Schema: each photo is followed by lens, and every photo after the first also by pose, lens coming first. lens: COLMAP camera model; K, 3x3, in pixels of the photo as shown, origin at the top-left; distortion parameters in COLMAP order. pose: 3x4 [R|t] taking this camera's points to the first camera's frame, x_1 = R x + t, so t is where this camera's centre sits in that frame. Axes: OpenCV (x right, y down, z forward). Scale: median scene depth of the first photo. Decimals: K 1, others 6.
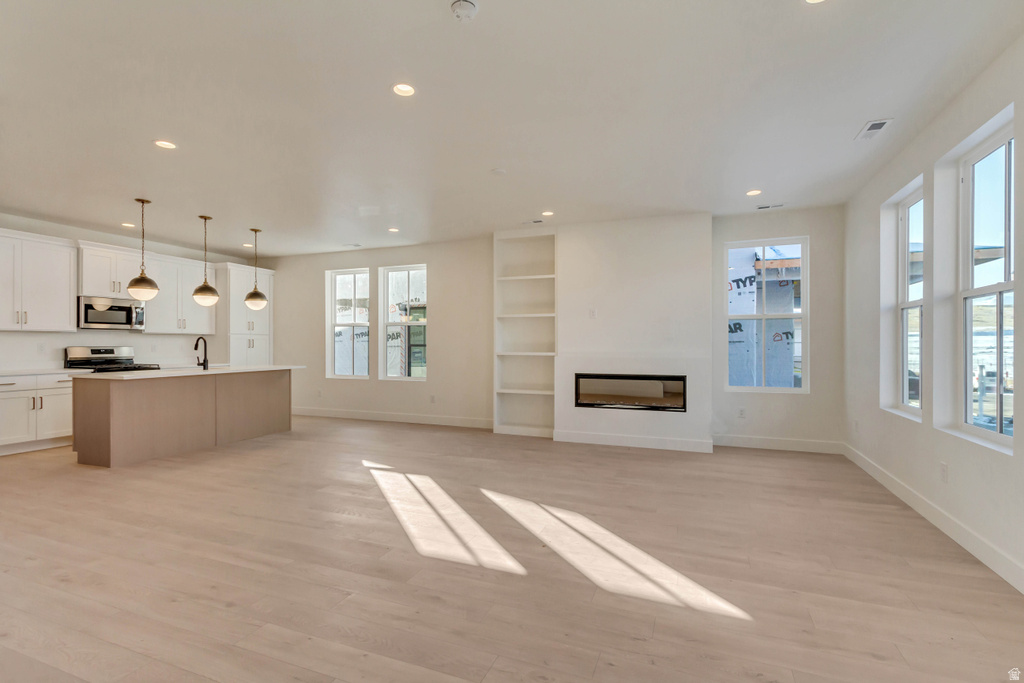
lens RADIAL K [[469.0, 0, 510.2], [0, 469.0, 344.2], [0, 0, 1]] dist [-0.000727, 0.000168]
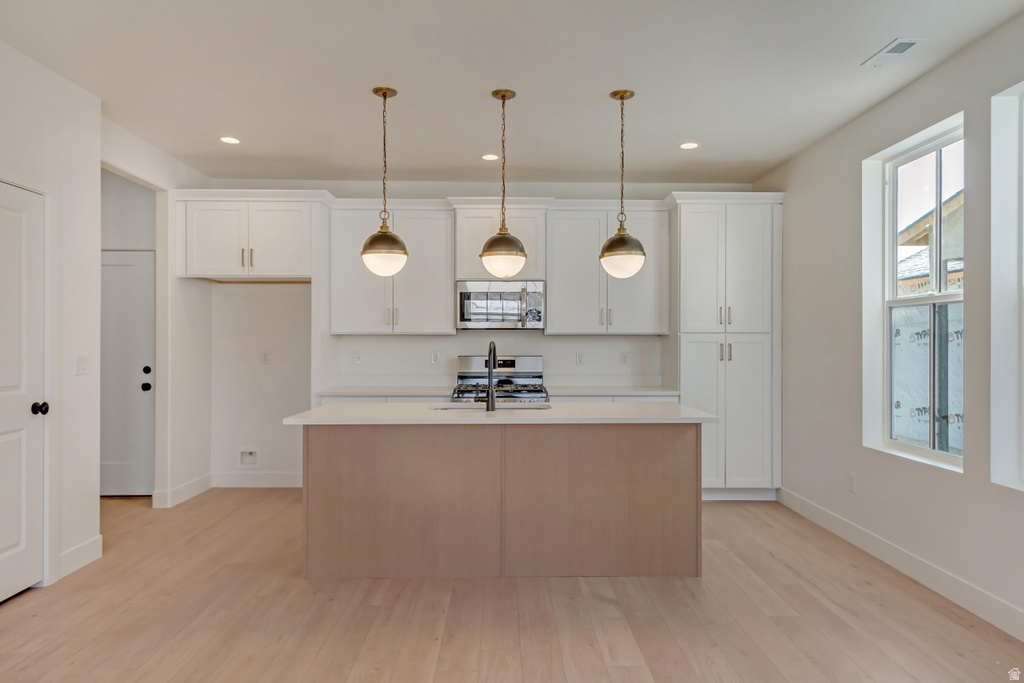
lens RADIAL K [[643.1, 0, 513.9], [0, 643.1, 342.7], [0, 0, 1]] dist [0.009275, 0.003545]
pose [[0.378936, 0.000108, -0.925423, -0.029043], [-0.000084, 1.000000, 0.000082, -0.014622], [0.925423, 0.000046, 0.378936, 0.732688]]
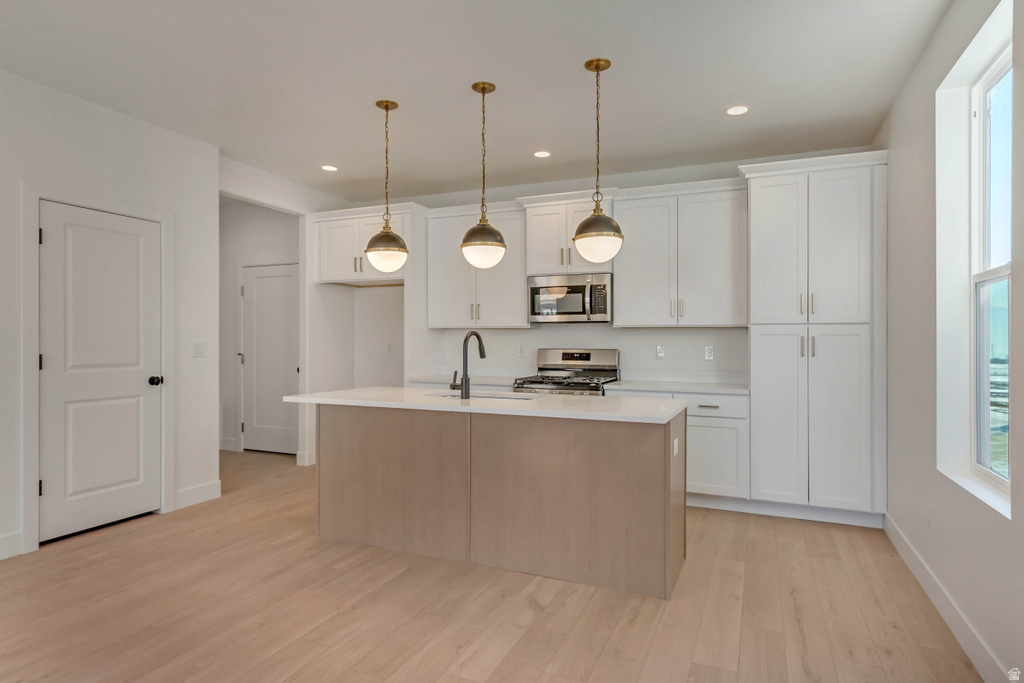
lens RADIAL K [[577.5, 0, 505.7], [0, 577.5, 340.1], [0, 0, 1]] dist [0.008254, 0.001191]
pose [[-0.044071, -0.003048, -0.999024, -0.044147], [-0.005217, 0.999982, -0.002821, -0.005132], [0.999015, 0.005088, -0.044086, 1.014537]]
